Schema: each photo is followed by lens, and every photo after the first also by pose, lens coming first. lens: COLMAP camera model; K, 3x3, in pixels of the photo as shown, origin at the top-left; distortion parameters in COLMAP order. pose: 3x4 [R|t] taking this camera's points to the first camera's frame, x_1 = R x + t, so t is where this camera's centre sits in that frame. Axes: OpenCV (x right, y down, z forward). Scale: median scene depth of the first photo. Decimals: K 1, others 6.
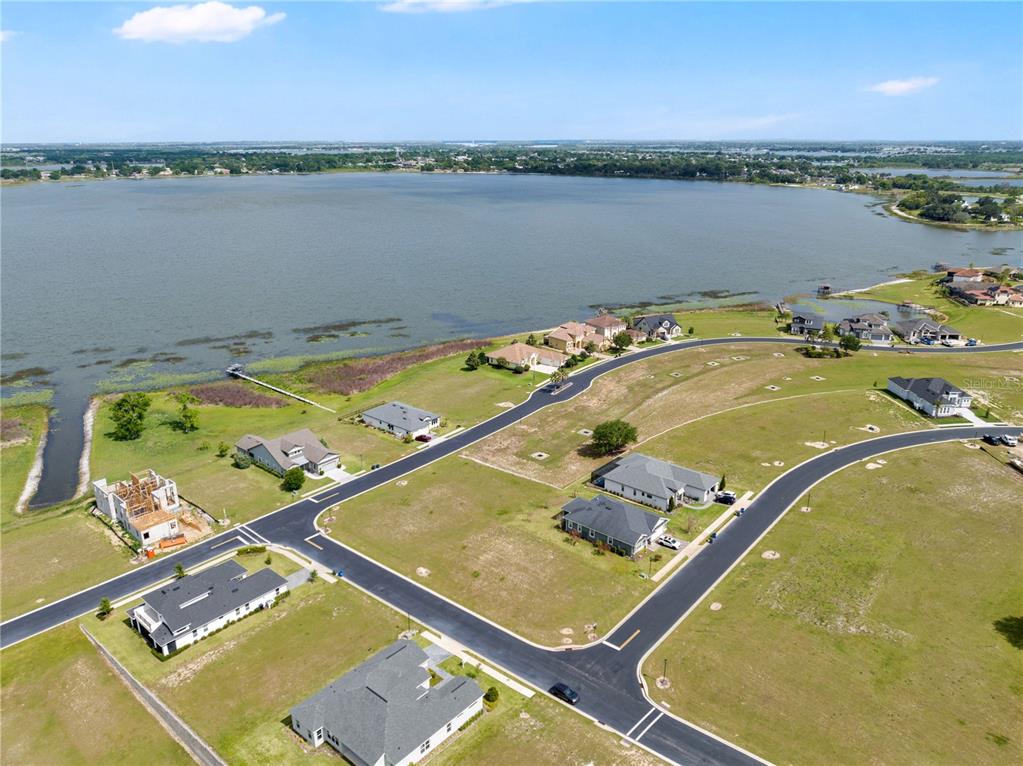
lens RADIAL K [[746.9, 0, 514.1], [0, 746.9, 295.8], [0, 0, 1]] dist [0.001901, -0.058651]
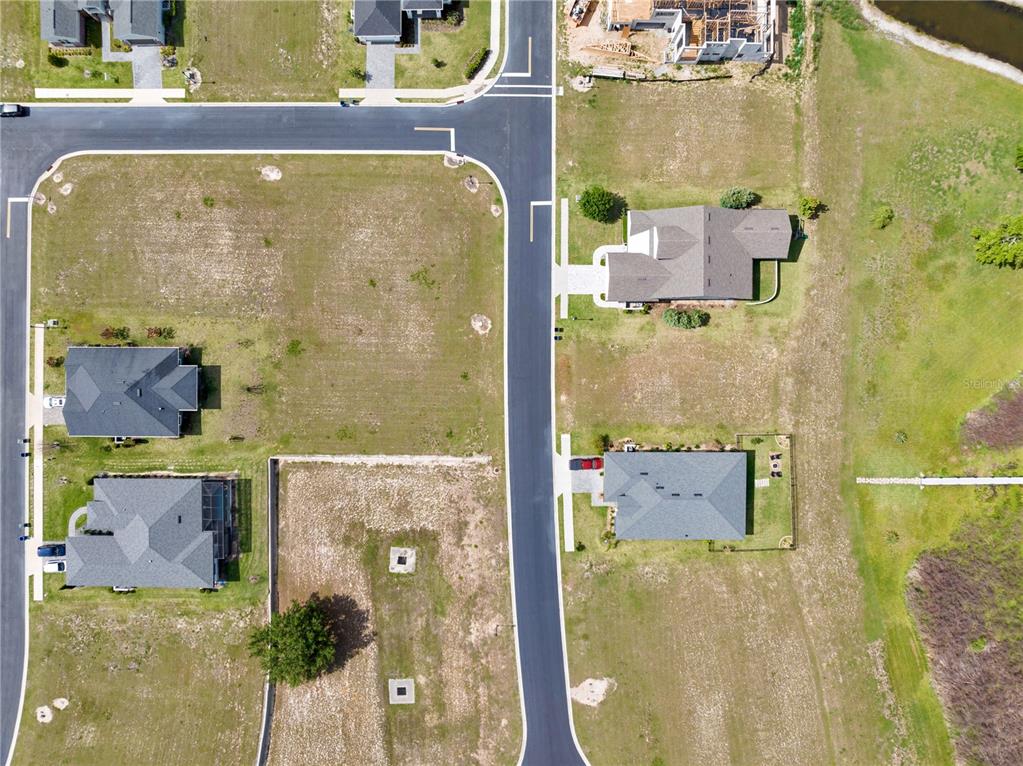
lens RADIAL K [[811.6, 0, 511.5], [0, 811.6, 383.0], [0, 0, 1]] dist [-0.041148, 0.003429]
pose [[-0.761887, 0.647406, 0.019839, -0.131310], [-0.121961, -0.173475, 0.977257, -0.388978], [0.636124, 0.742140, 0.211127, 0.790458]]
